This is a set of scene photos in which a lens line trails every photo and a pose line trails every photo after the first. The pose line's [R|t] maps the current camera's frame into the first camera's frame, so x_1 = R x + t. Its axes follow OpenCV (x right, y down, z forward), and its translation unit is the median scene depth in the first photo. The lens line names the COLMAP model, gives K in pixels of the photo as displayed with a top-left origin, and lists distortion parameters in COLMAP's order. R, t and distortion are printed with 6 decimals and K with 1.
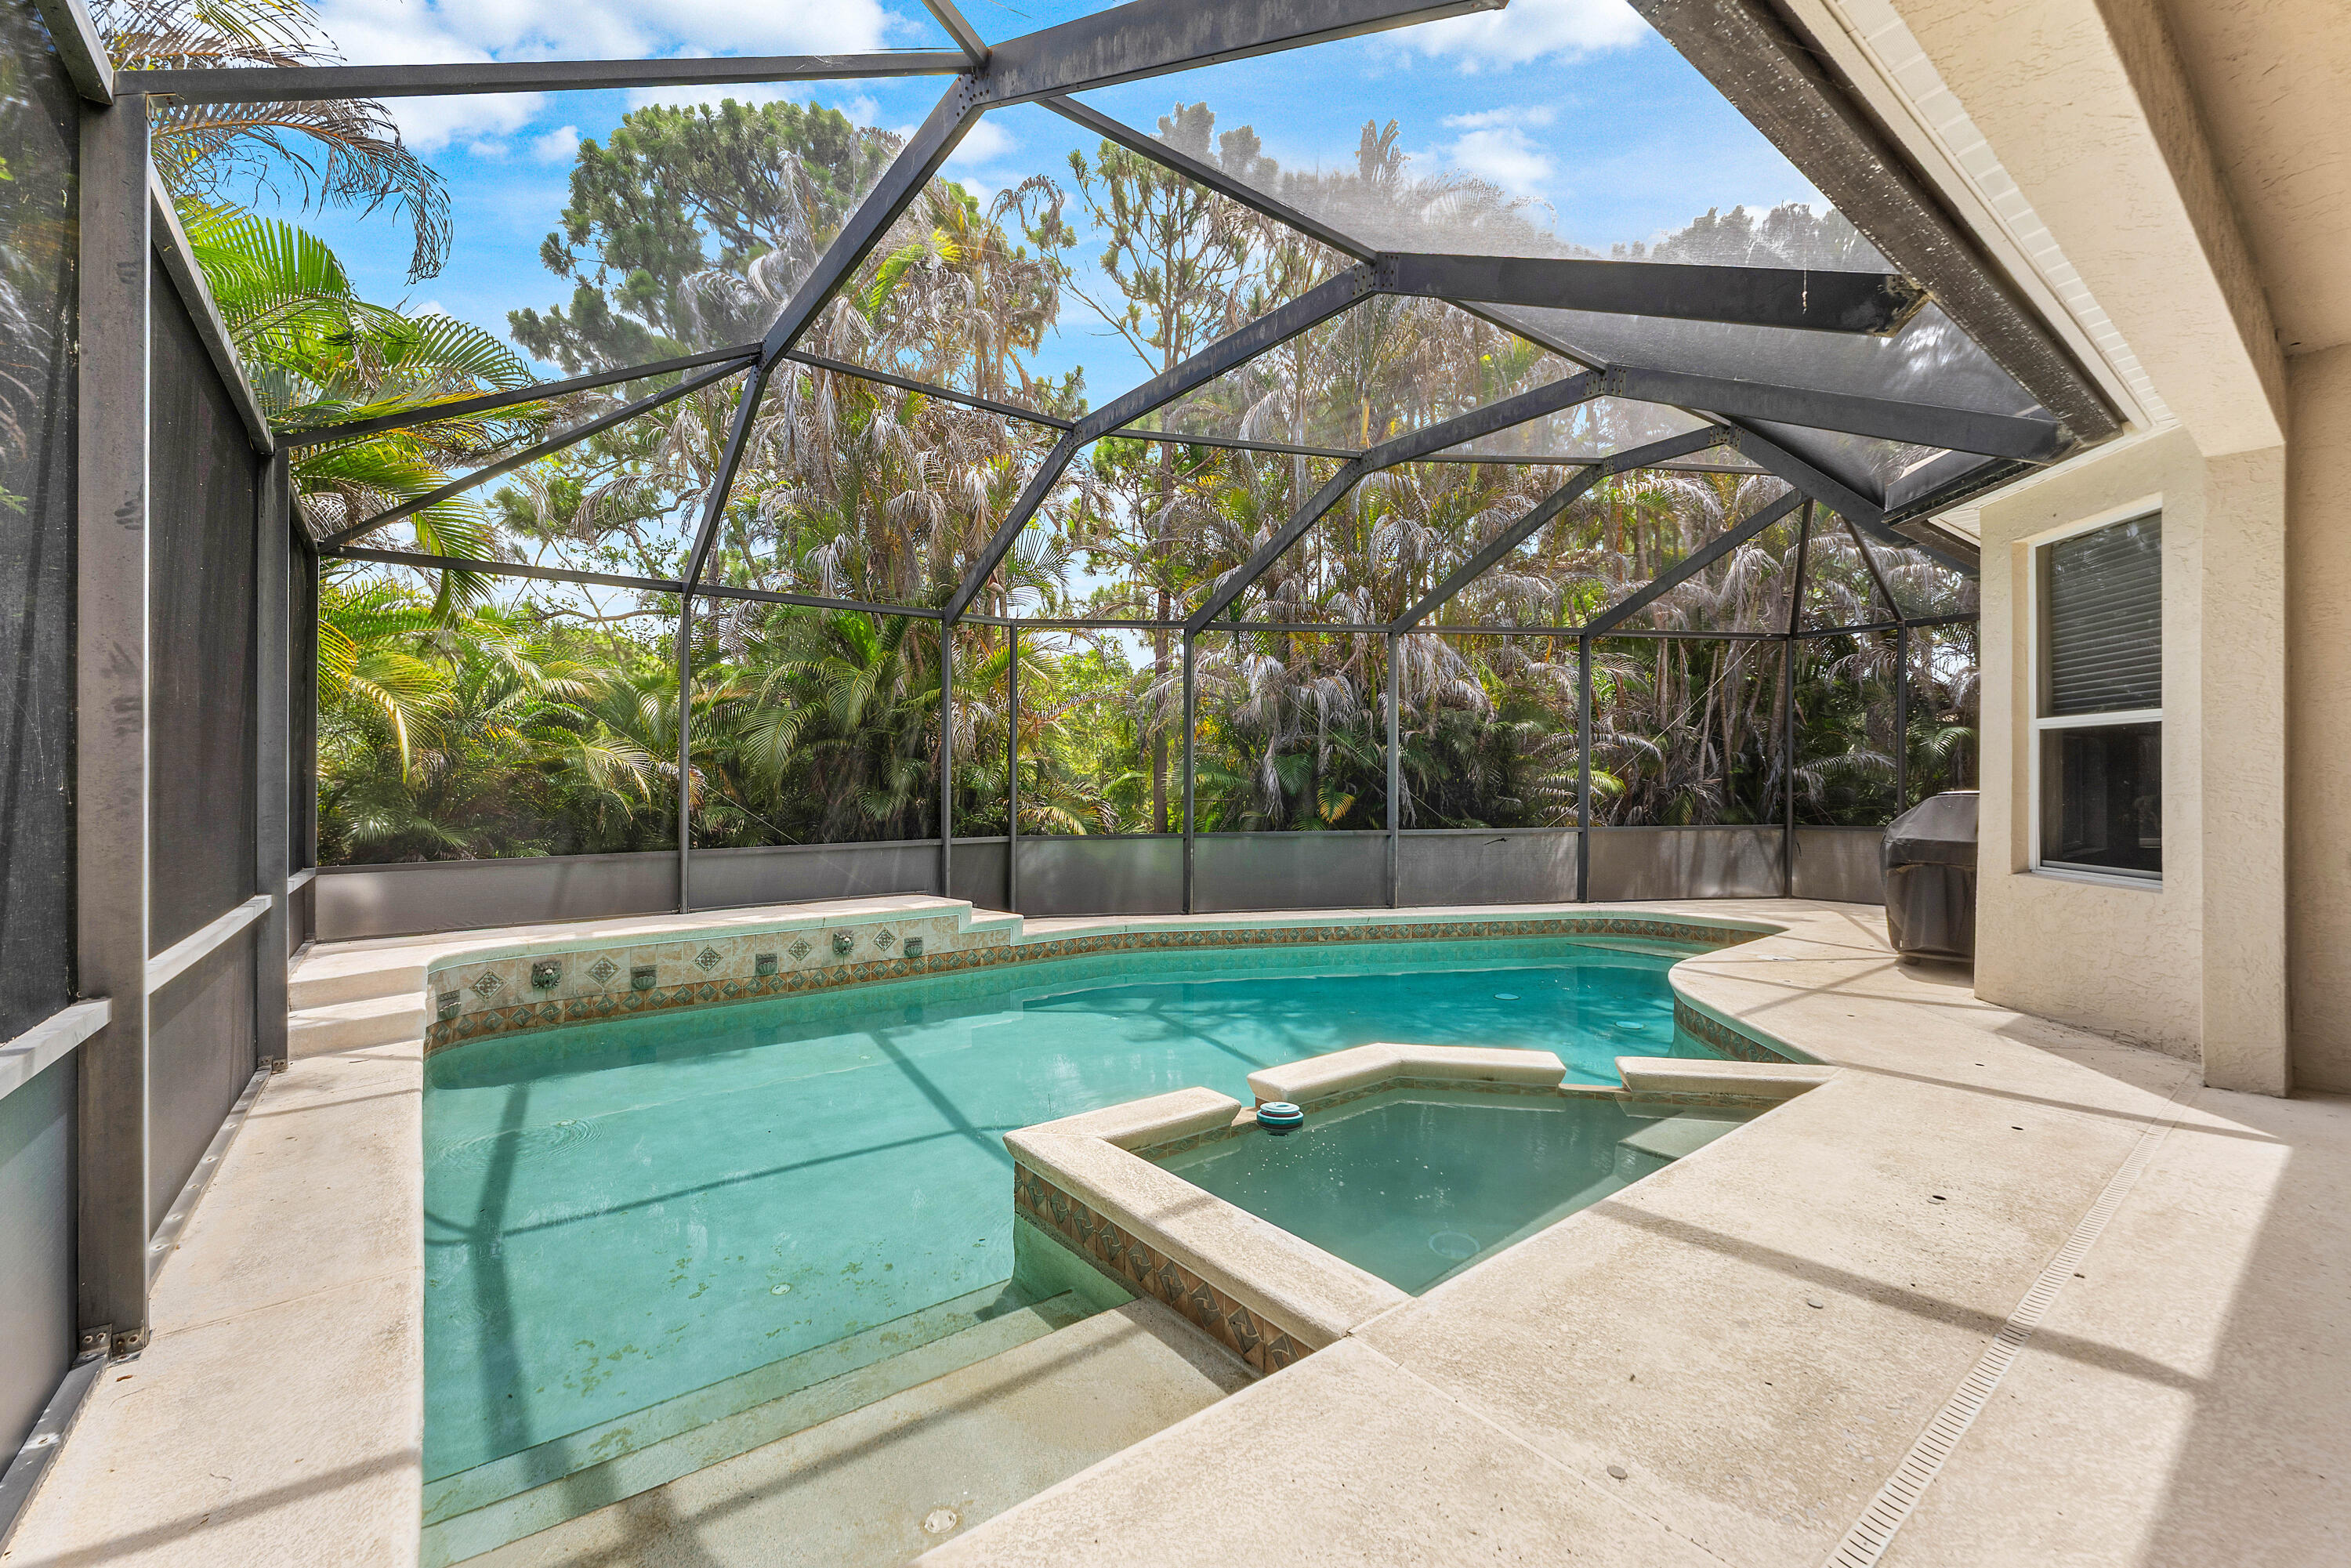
lens RADIAL K [[967.1, 0, 1158.1], [0, 967.1, 762.1], [0, 0, 1]] dist [-0.001425, -0.000523]
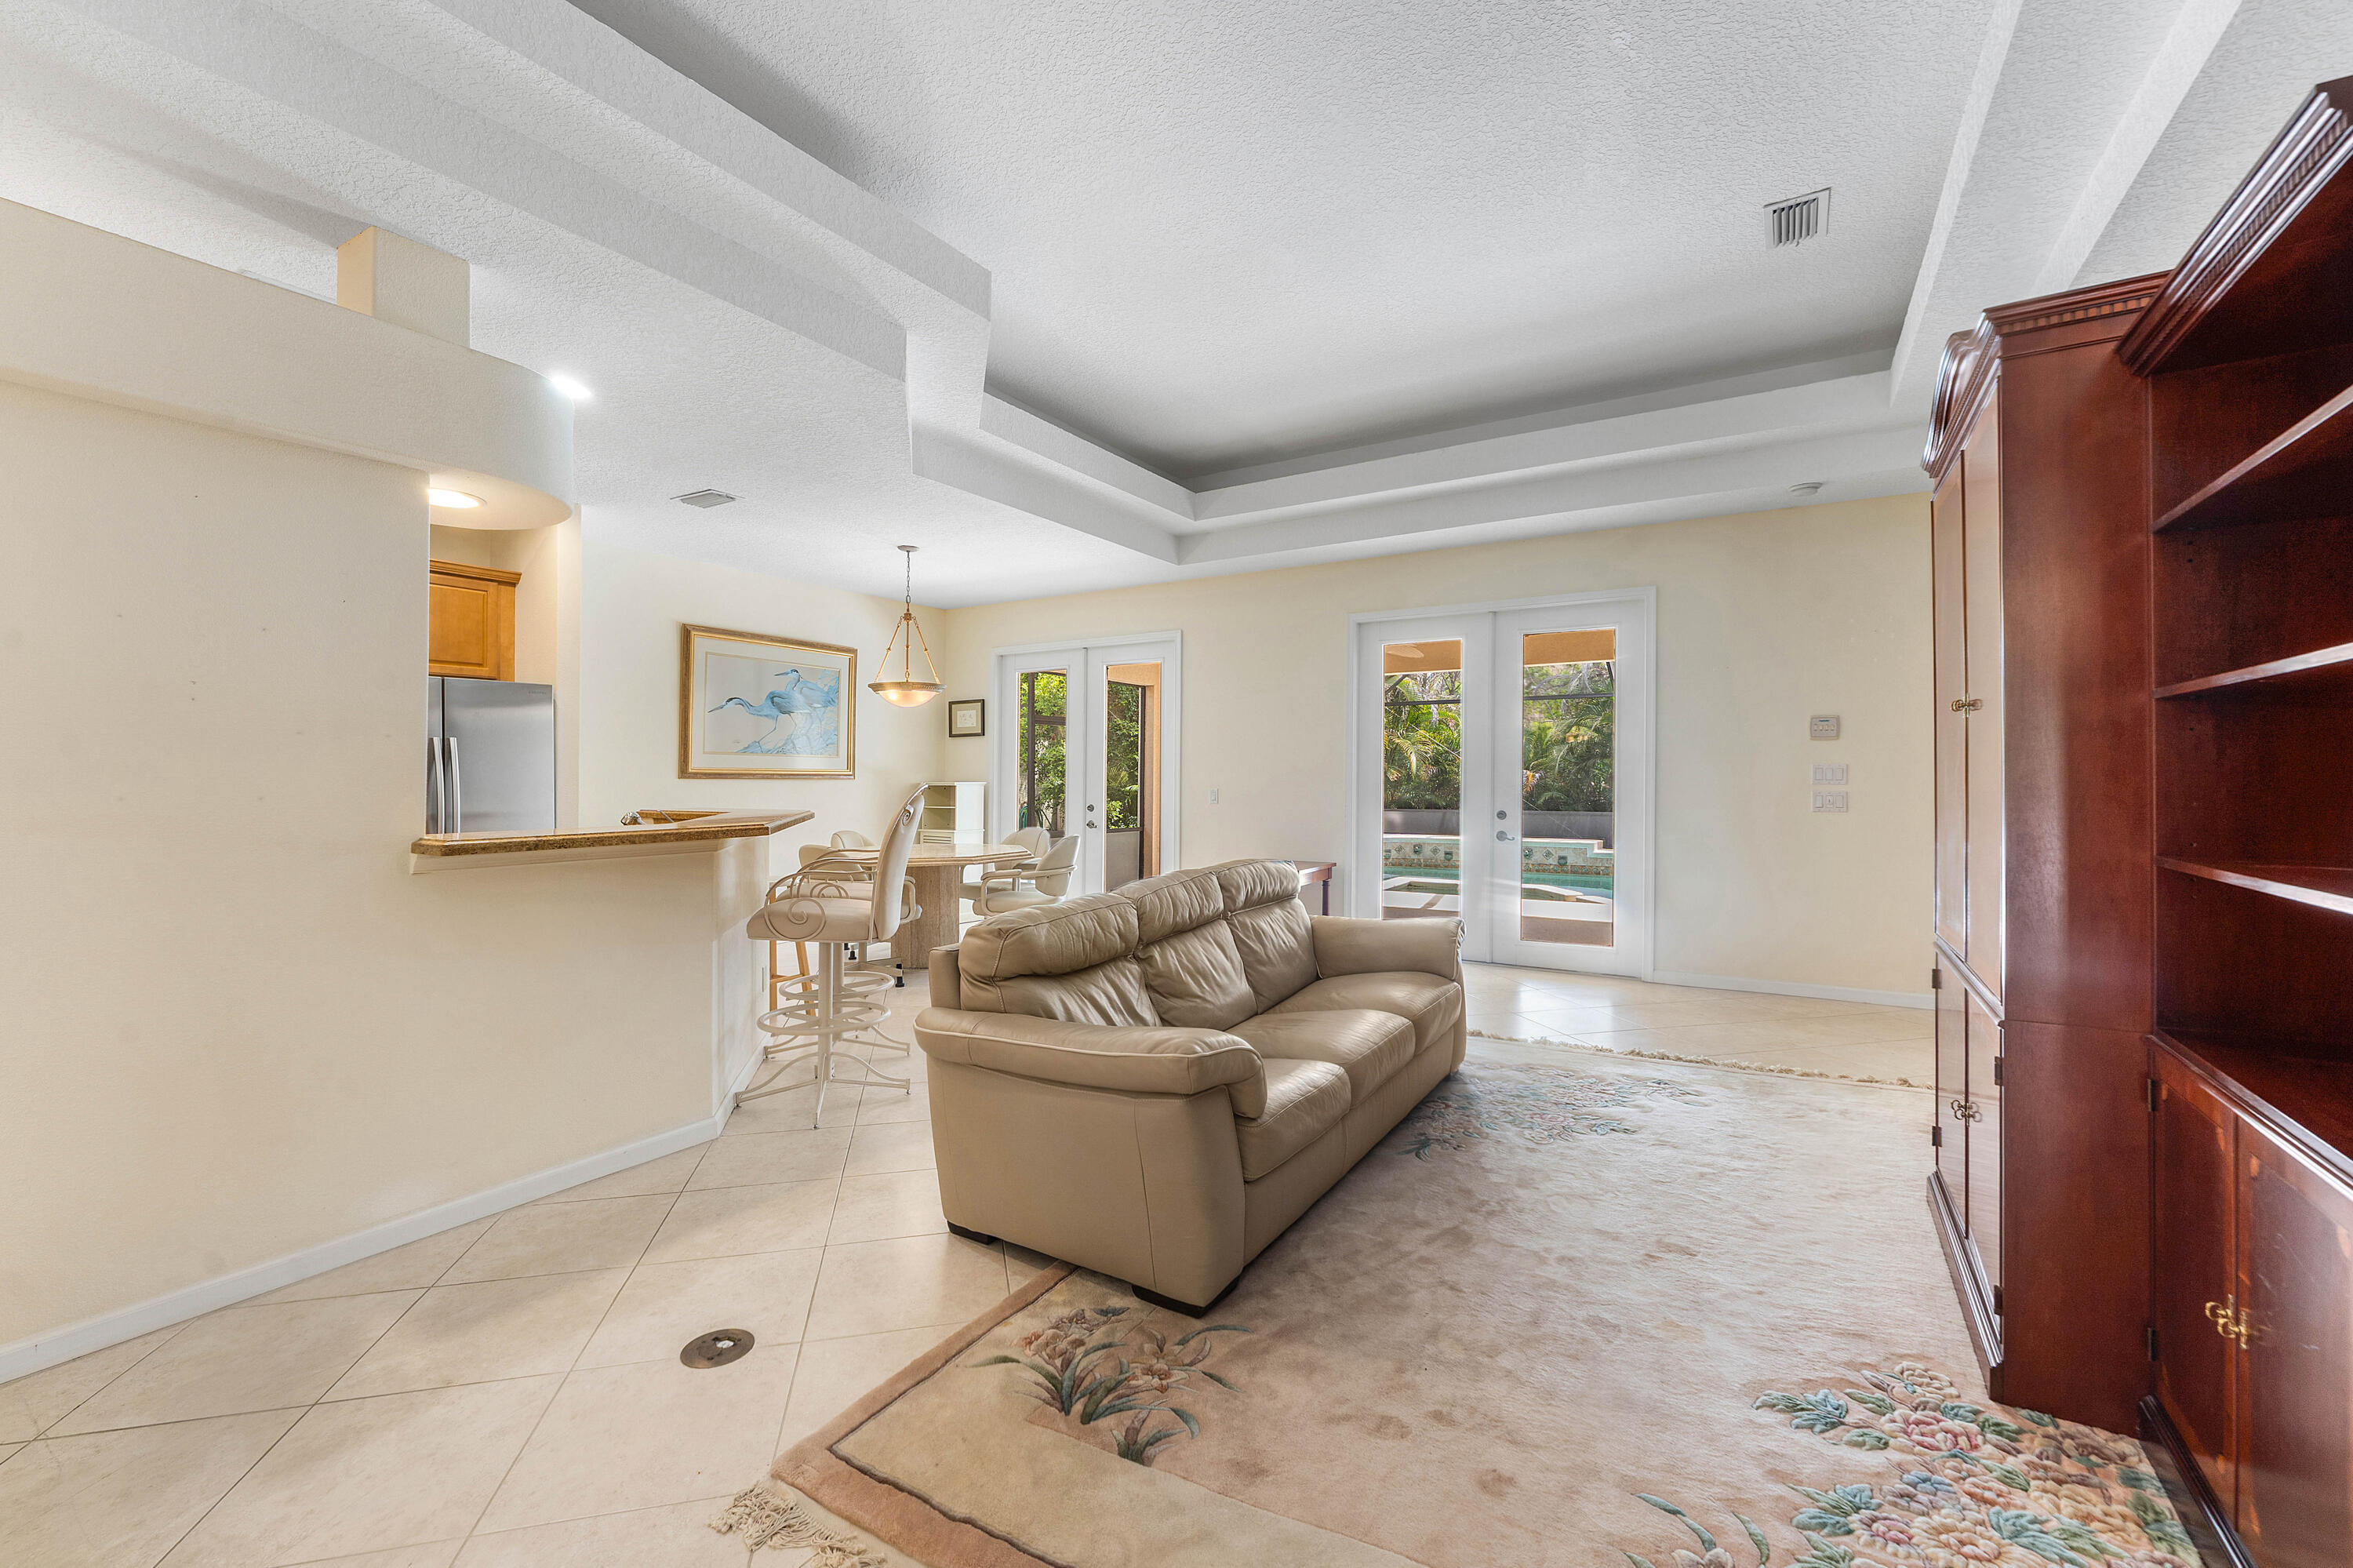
lens RADIAL K [[968.0, 0, 1195.1], [0, 968.0, 759.4], [0, 0, 1]] dist [-0.001425, -0.000523]
pose [[0.379647, -0.002949, -0.925127, 1.303942], [0.025298, 0.999654, 0.007195, -0.059743], [0.924785, -0.026135, 0.379590, -0.504185]]
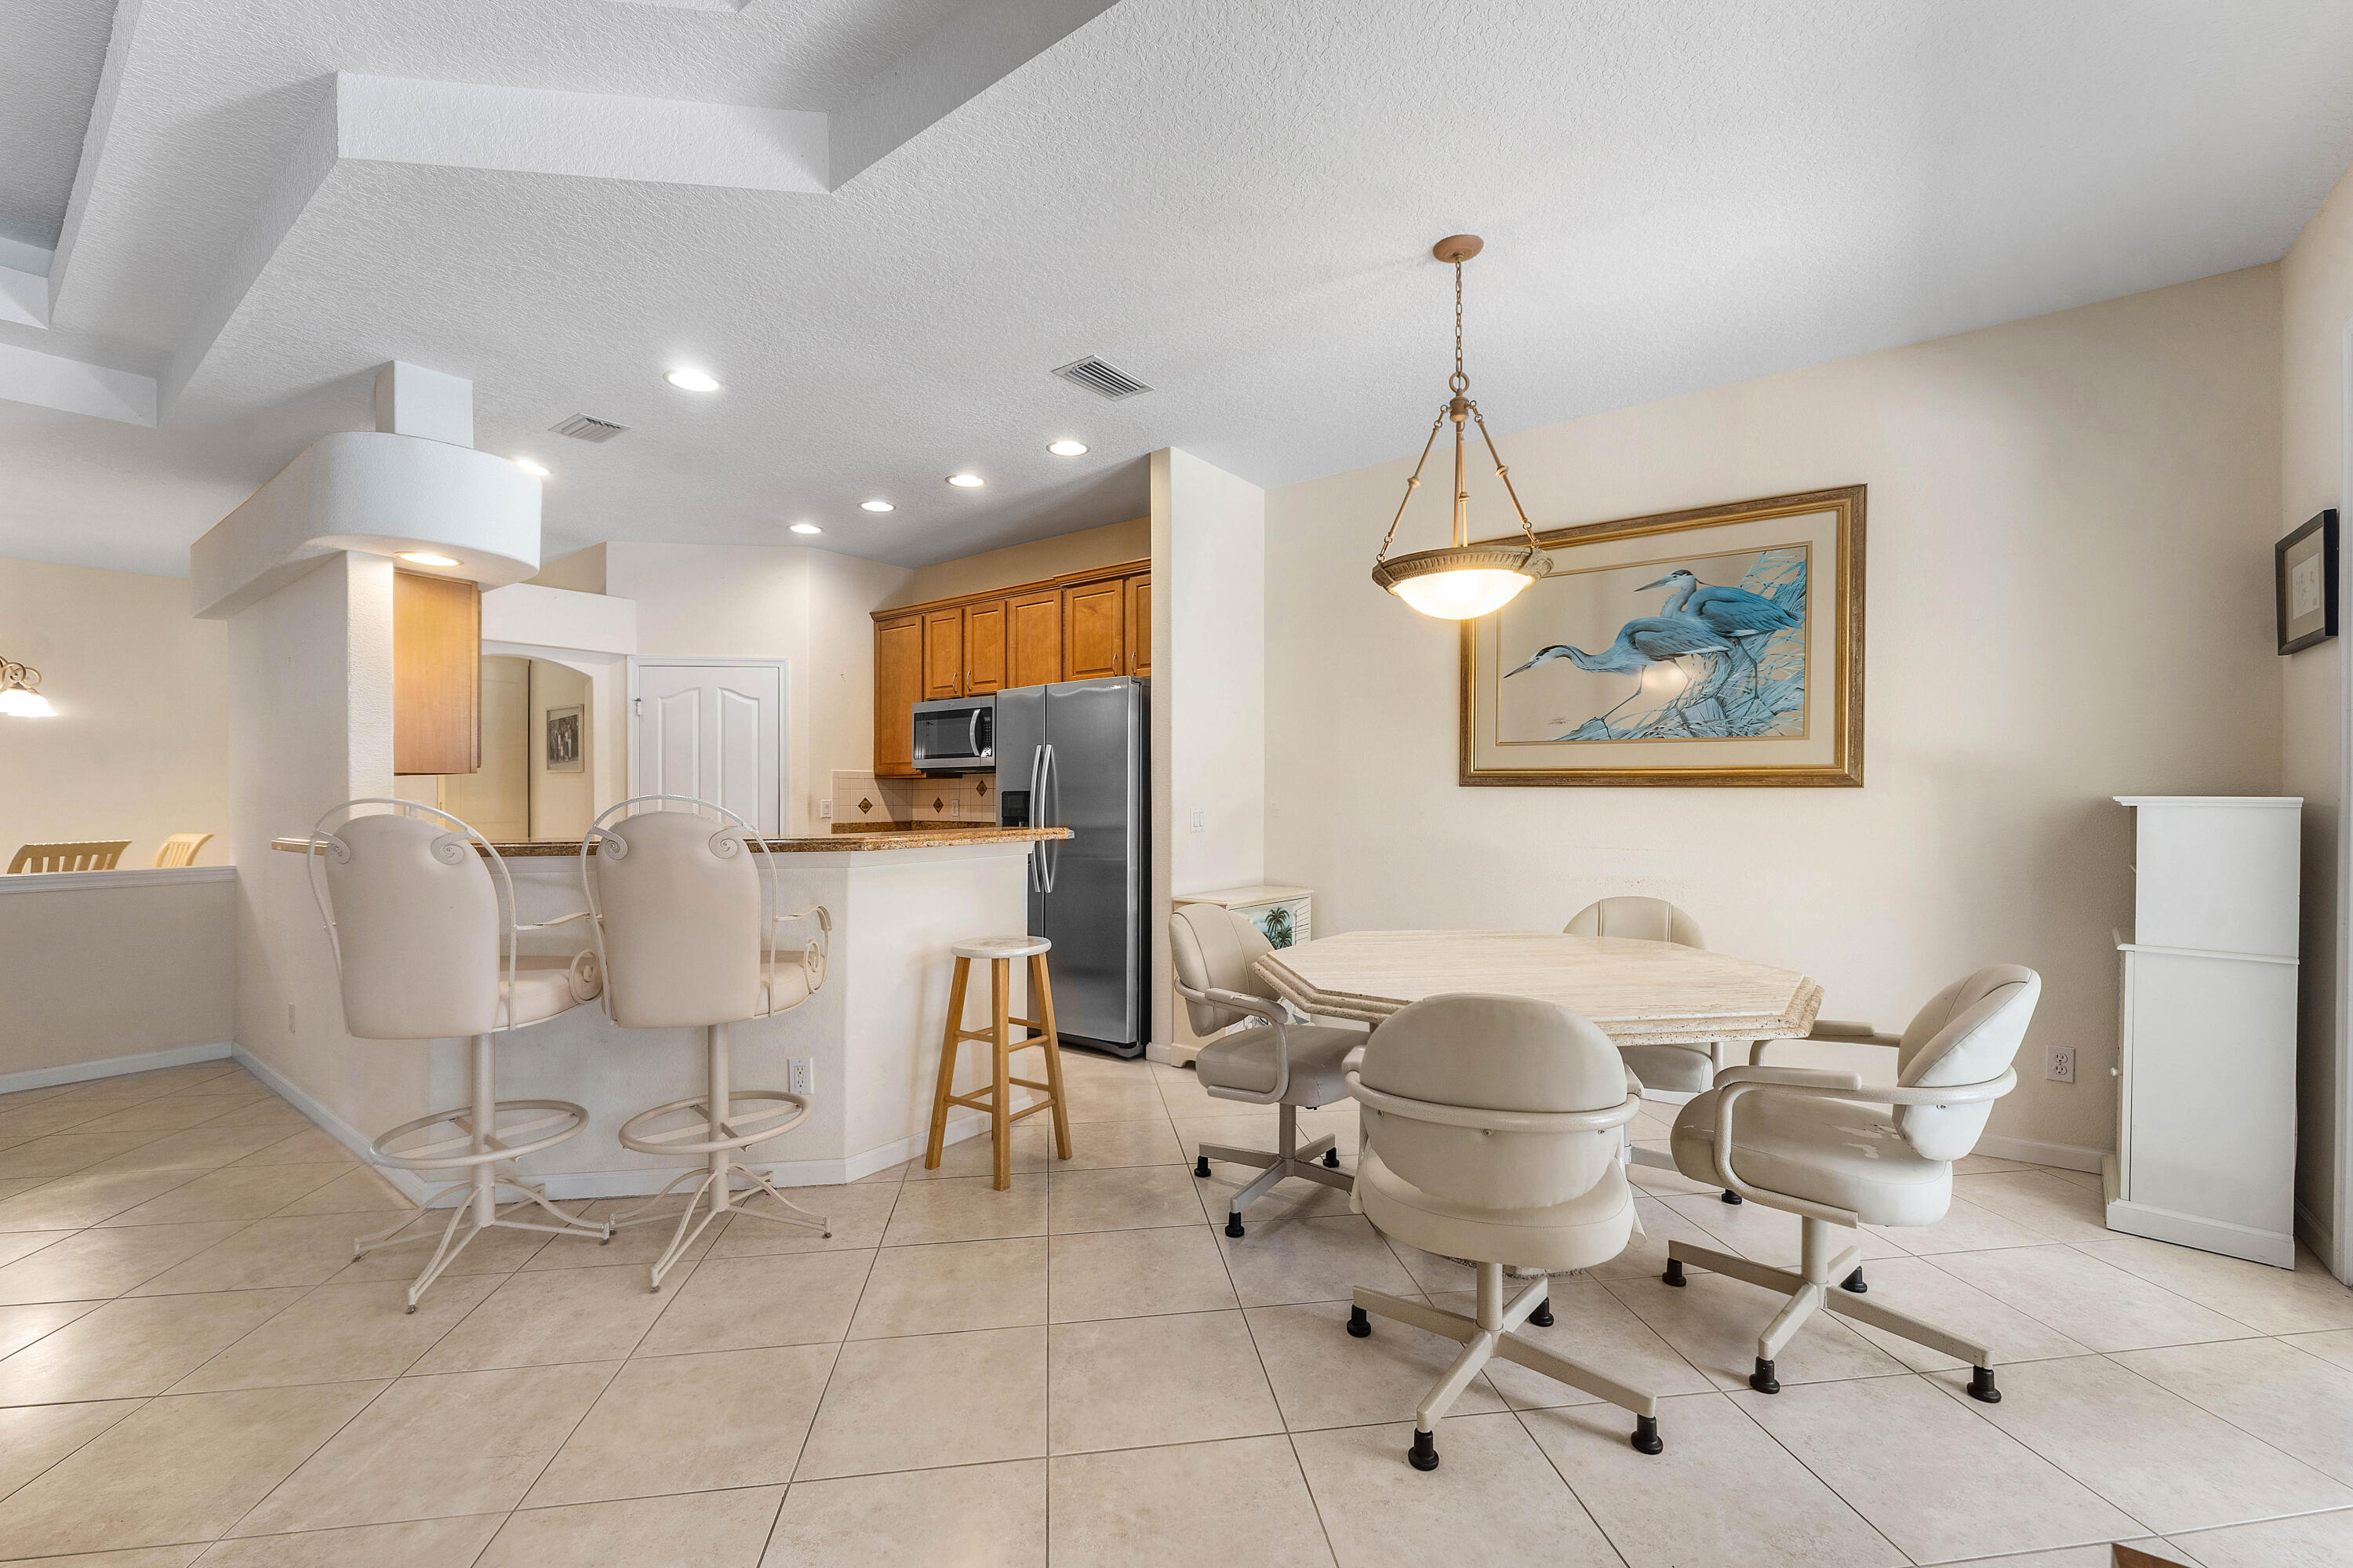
lens RADIAL K [[968.0, 0, 1177.5], [0, 968.0, 792.6], [0, 0, 1]] dist [-0.001425, -0.000523]
pose [[-0.961173, 0.020123, -0.275212, 0.687481], [0.026766, 0.999433, -0.020404, -0.037706], [0.274645, -0.026978, -0.961167, -0.129057]]
